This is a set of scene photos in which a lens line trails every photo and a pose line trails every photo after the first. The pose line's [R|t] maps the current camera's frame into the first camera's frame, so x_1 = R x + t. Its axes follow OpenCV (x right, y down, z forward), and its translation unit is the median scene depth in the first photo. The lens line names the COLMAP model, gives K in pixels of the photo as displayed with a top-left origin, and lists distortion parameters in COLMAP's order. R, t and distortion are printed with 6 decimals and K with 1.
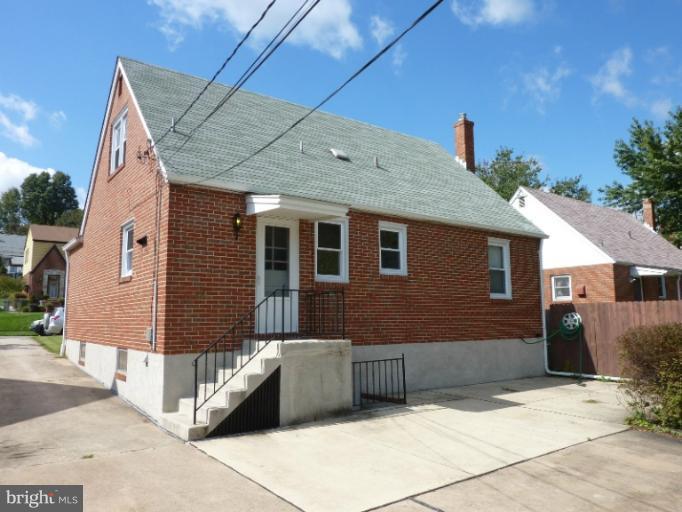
lens RADIAL K [[518.2, 0, 343.1], [0, 518.2, 254.6], [0, 0, 1]] dist [-0.008086, -0.037892]
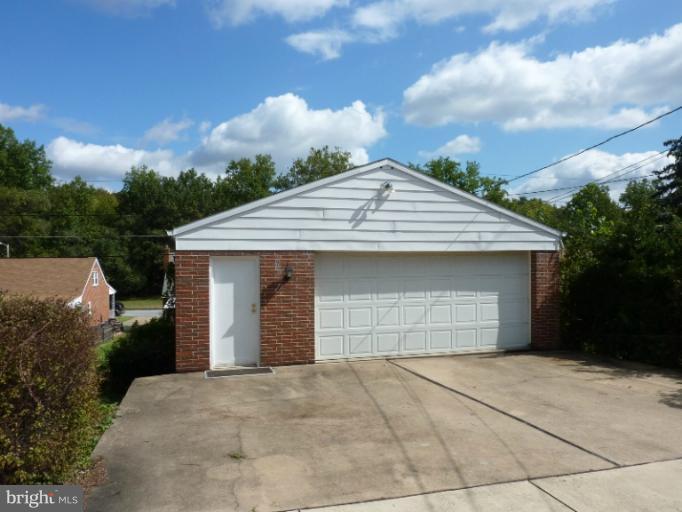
lens RADIAL K [[518.2, 0, 343.1], [0, 518.2, 254.6], [0, 0, 1]] dist [-0.008086, -0.037892]
pose [[-0.938231, 0.017082, 0.345588, 0.257406], [-0.029931, 0.991030, -0.130244, 0.207230], [-0.344713, -0.132542, -0.929304, 1.954543]]
